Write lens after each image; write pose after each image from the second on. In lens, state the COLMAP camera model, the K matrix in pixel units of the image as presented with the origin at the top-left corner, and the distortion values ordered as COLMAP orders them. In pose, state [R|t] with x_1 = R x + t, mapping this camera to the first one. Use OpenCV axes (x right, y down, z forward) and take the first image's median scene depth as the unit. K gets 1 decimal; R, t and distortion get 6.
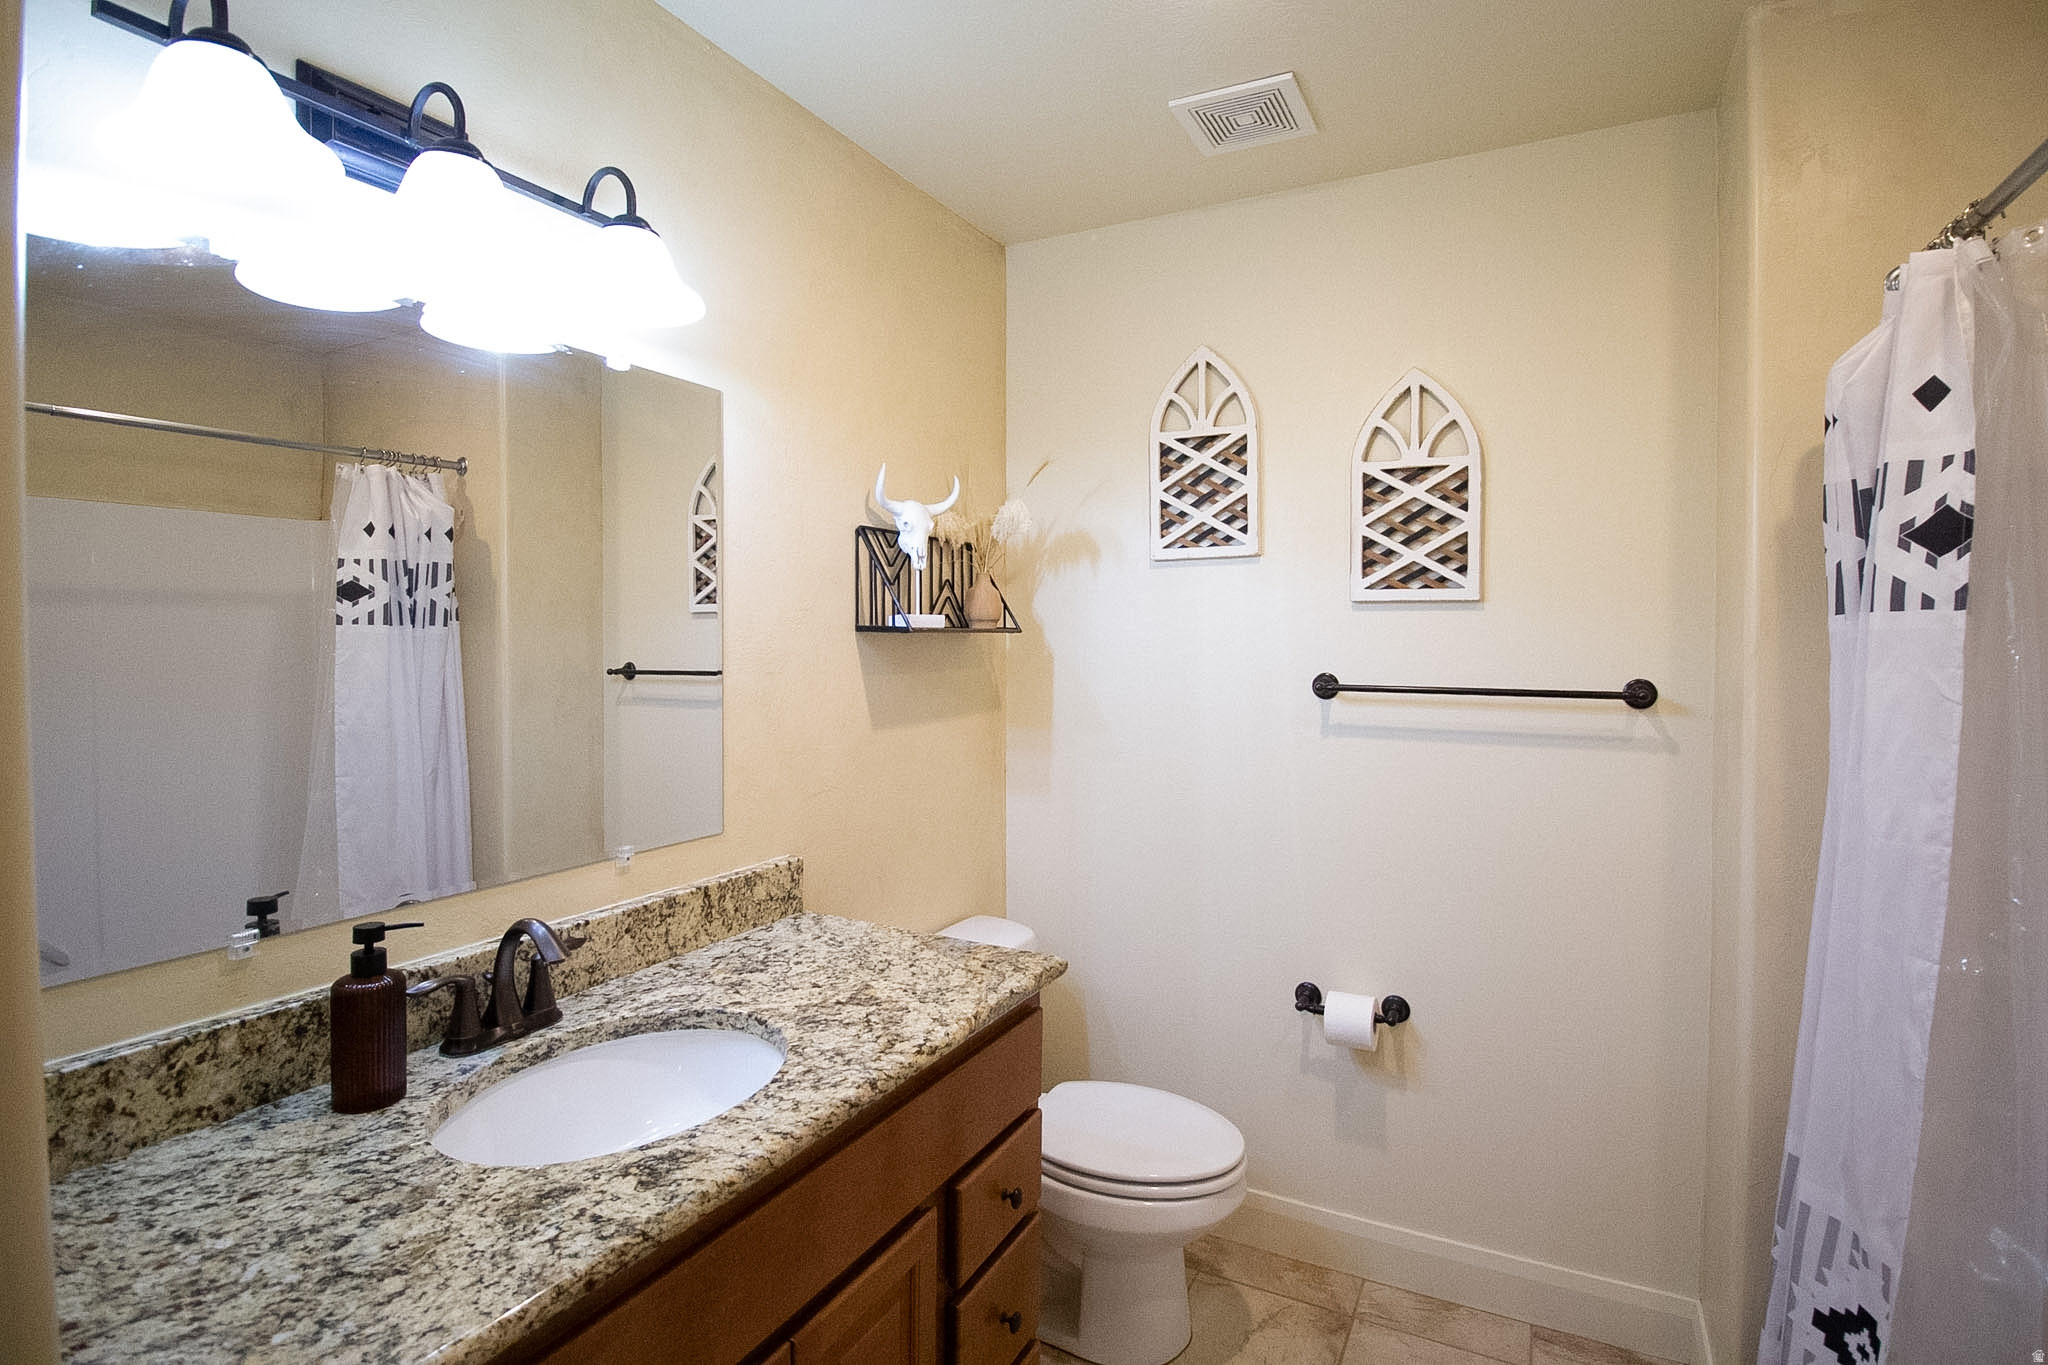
lens RADIAL K [[961.9, 0, 1034.0], [0, 961.9, 676.7], [0, 0, 1]] dist [-0.012962, -0.007541]
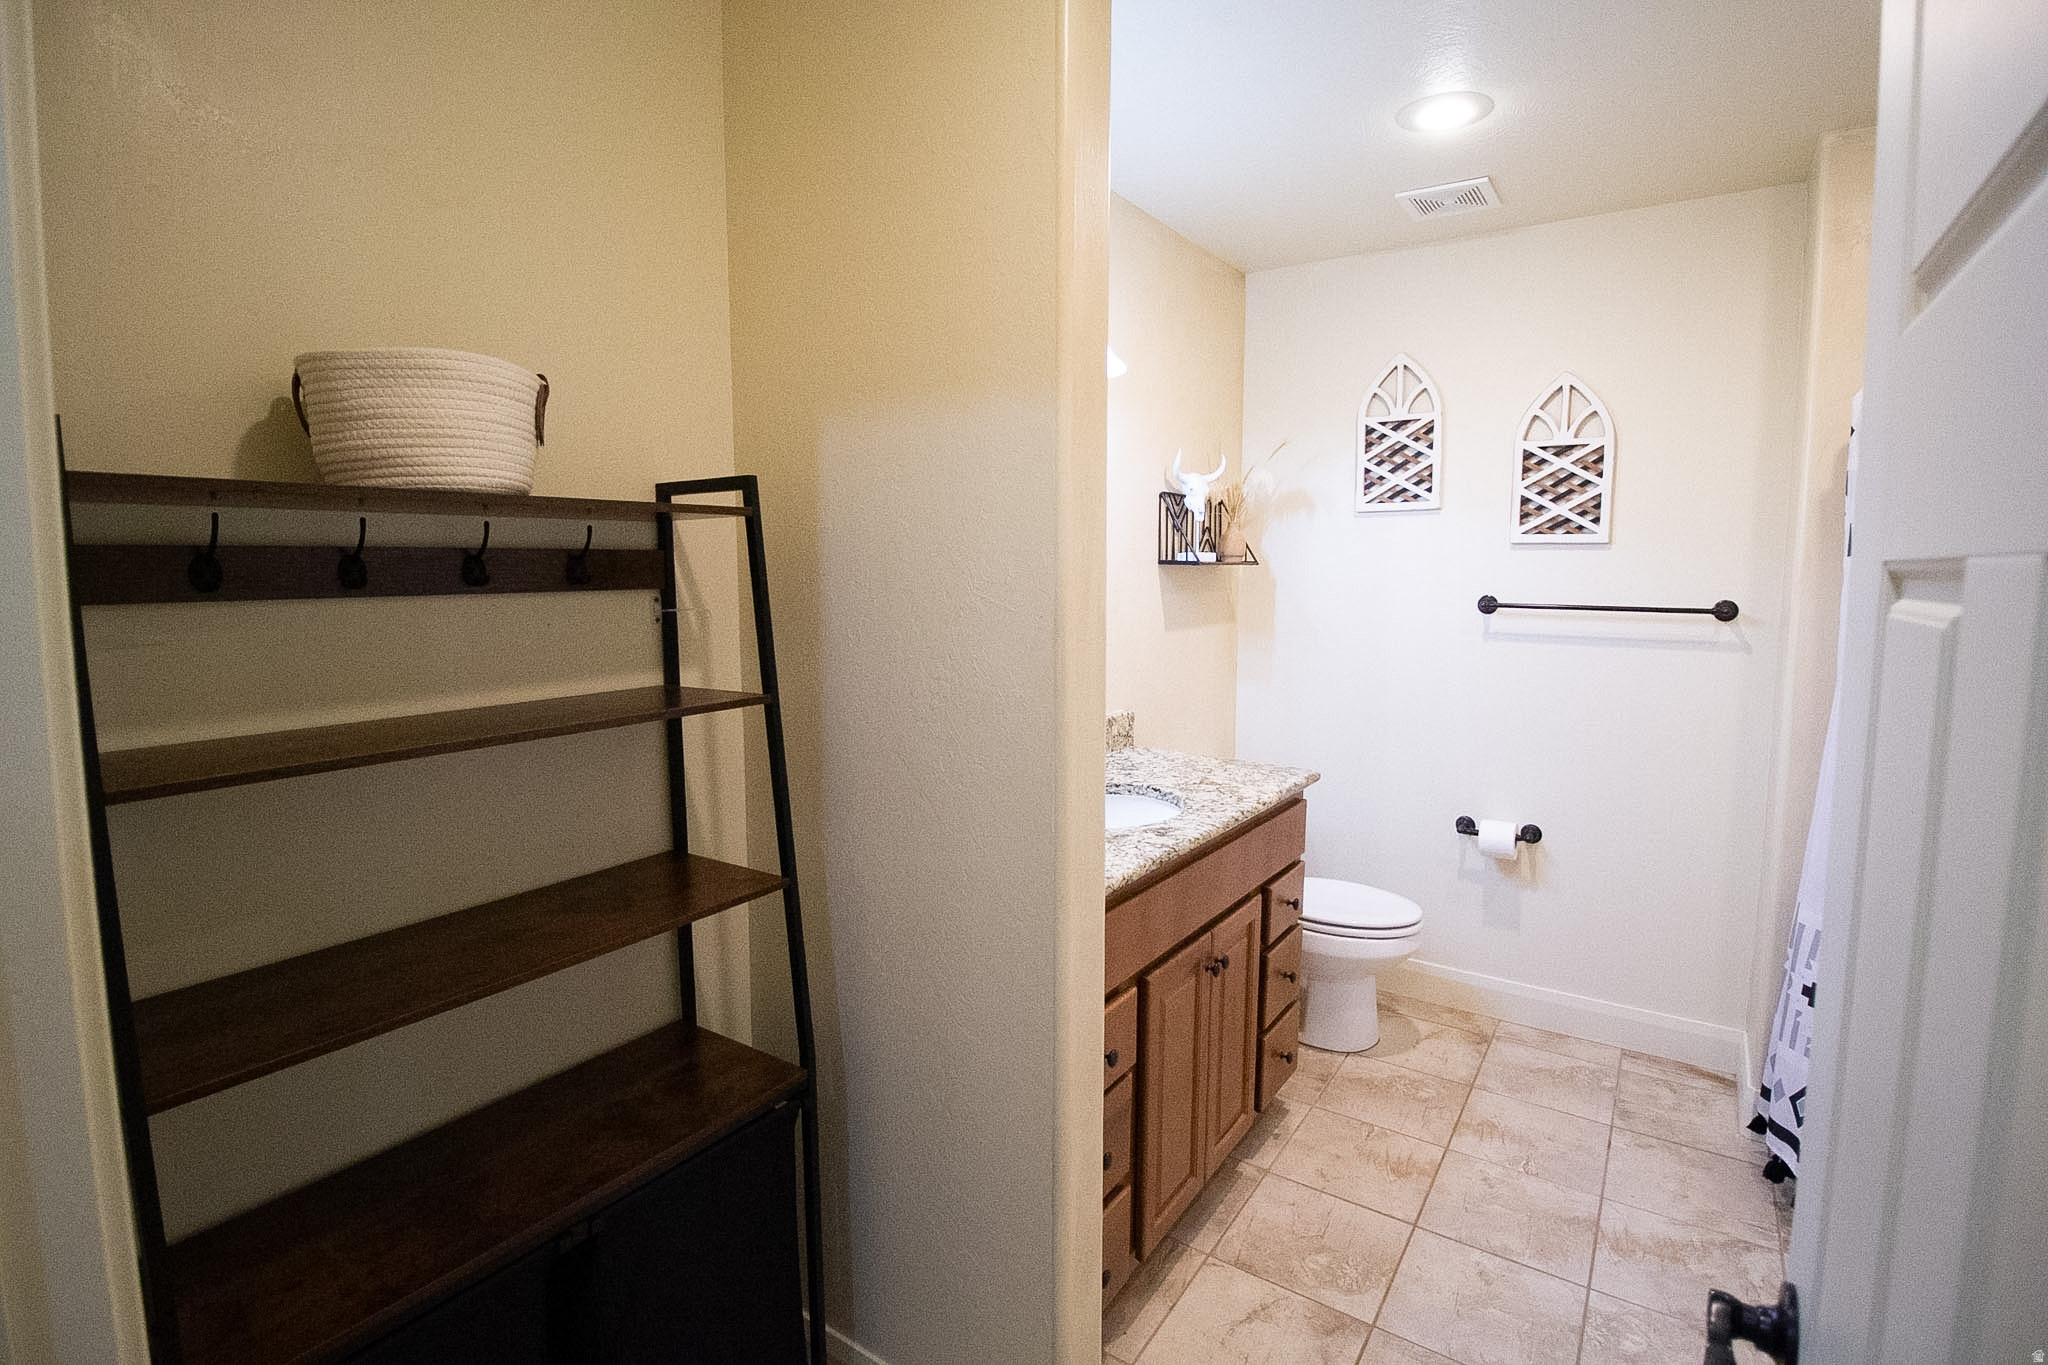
lens RADIAL K [[961.9, 0, 1015.6], [0, 961.9, 677.3], [0, 0, 1]] dist [-0.012962, -0.007541]
pose [[0.992421, 0.015801, -0.121867, -0.210068], [-0.006981, 0.997346, 0.072467, 0.019999], [0.122689, -0.071067, 0.989897, -0.477222]]
